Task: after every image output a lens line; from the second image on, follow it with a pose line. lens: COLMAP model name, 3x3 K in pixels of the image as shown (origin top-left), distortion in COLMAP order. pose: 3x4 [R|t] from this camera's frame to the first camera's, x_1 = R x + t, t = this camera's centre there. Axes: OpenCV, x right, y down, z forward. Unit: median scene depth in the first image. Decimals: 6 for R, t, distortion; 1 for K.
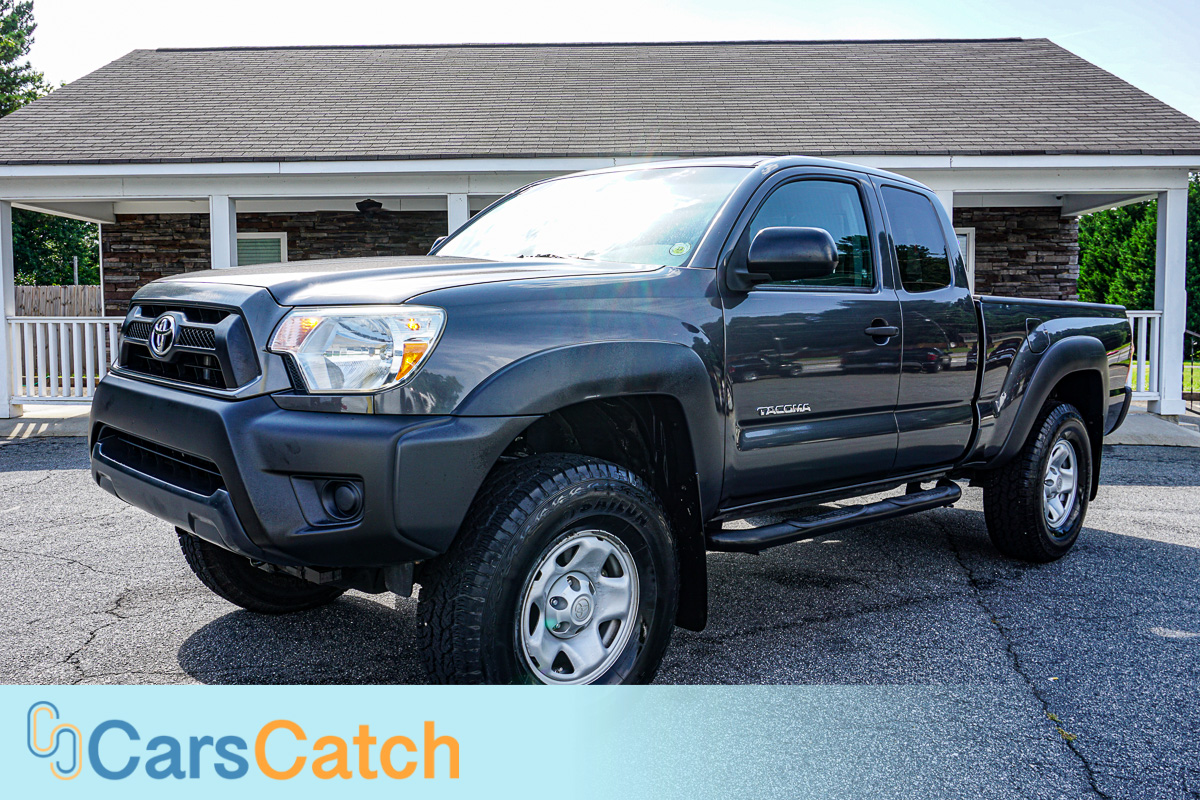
lens RADIAL K [[1033.3, 0, 631.2], [0, 1033.3, 350.3], [0, 0, 1]] dist [0.000915, -0.021074]
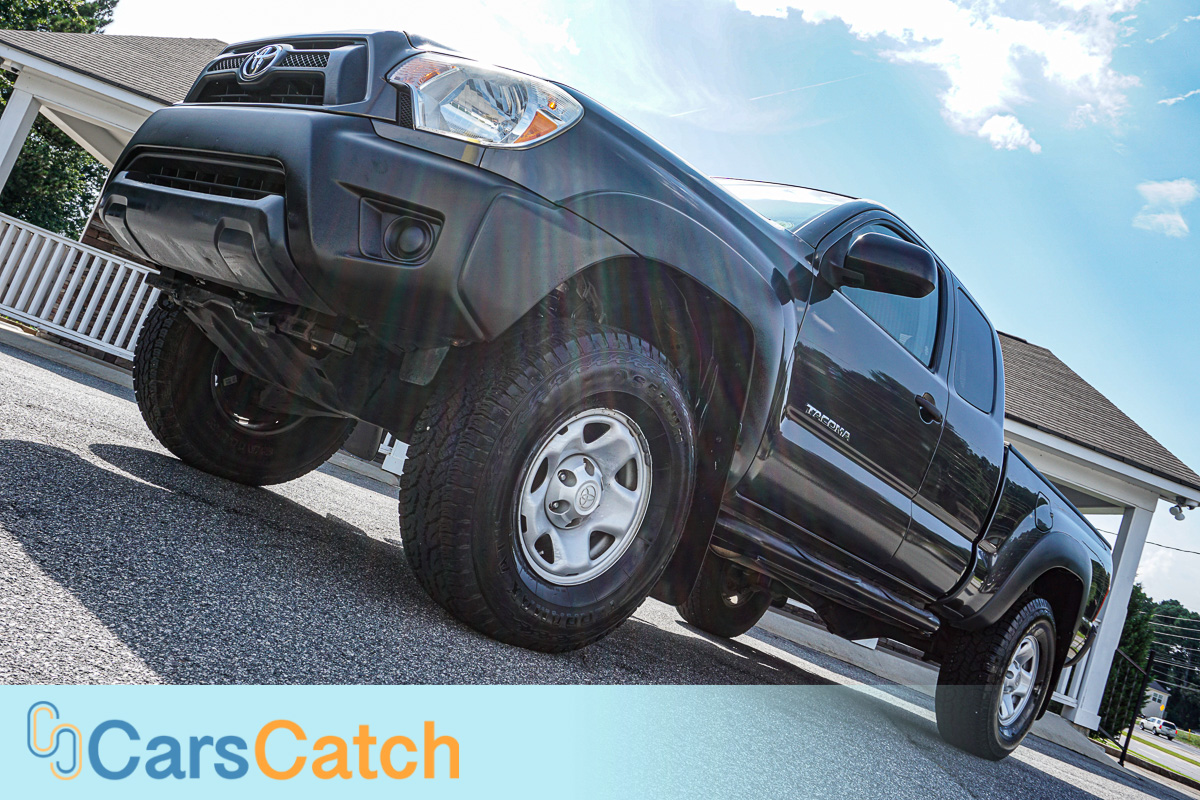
lens RADIAL K [[1033.3, 0, 648.3], [0, 1033.3, 364.2], [0, 0, 1]] dist [0.000915, -0.021074]
pose [[0.935513, 0.350940, 0.040694, -0.052175], [-0.335988, 0.919379, -0.204586, 0.216141], [-0.109211, 0.177720, 0.978002, 0.079406]]
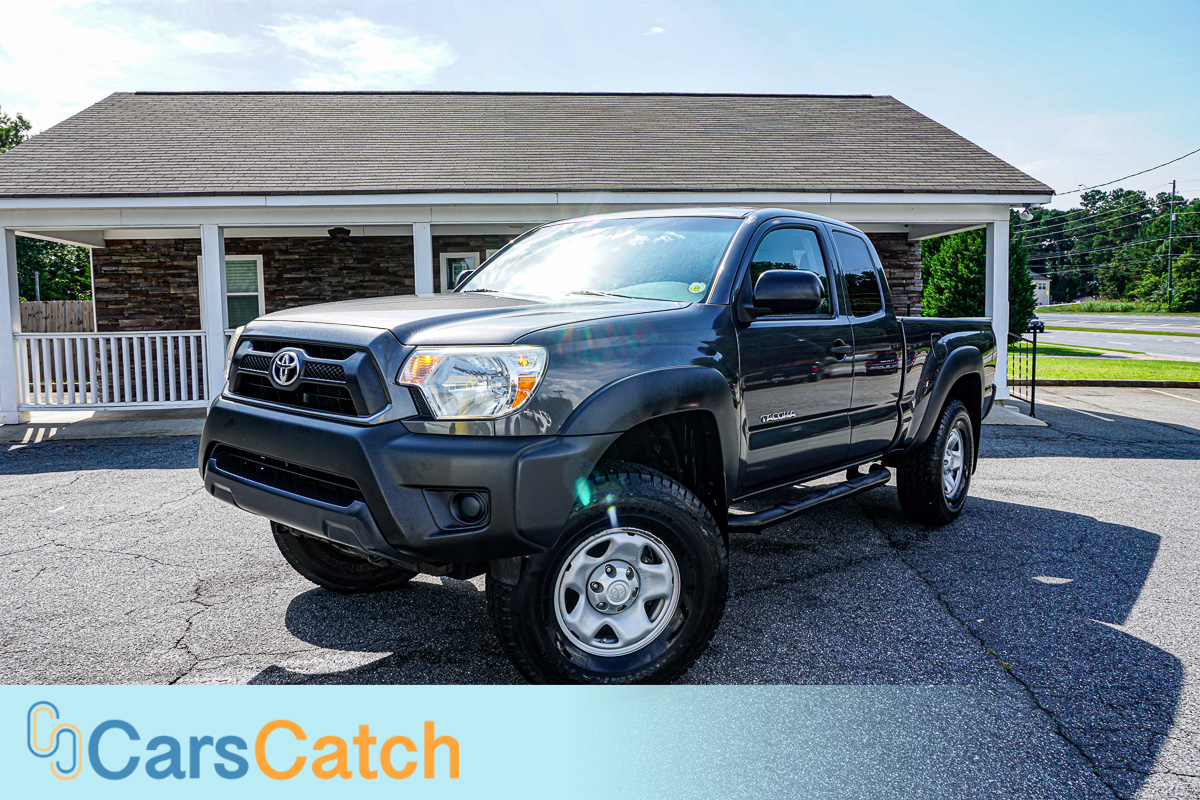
lens RADIAL K [[875.5, 0, 623.7], [0, 875.5, 355.2], [0, 0, 1]] dist [-0.031622, 0.011773]
pose [[0.993621, -0.014516, 0.111829, -0.129424], [0.013308, 0.999845, 0.011546, -0.025729], [-0.111979, -0.009984, 0.993660, -0.016752]]
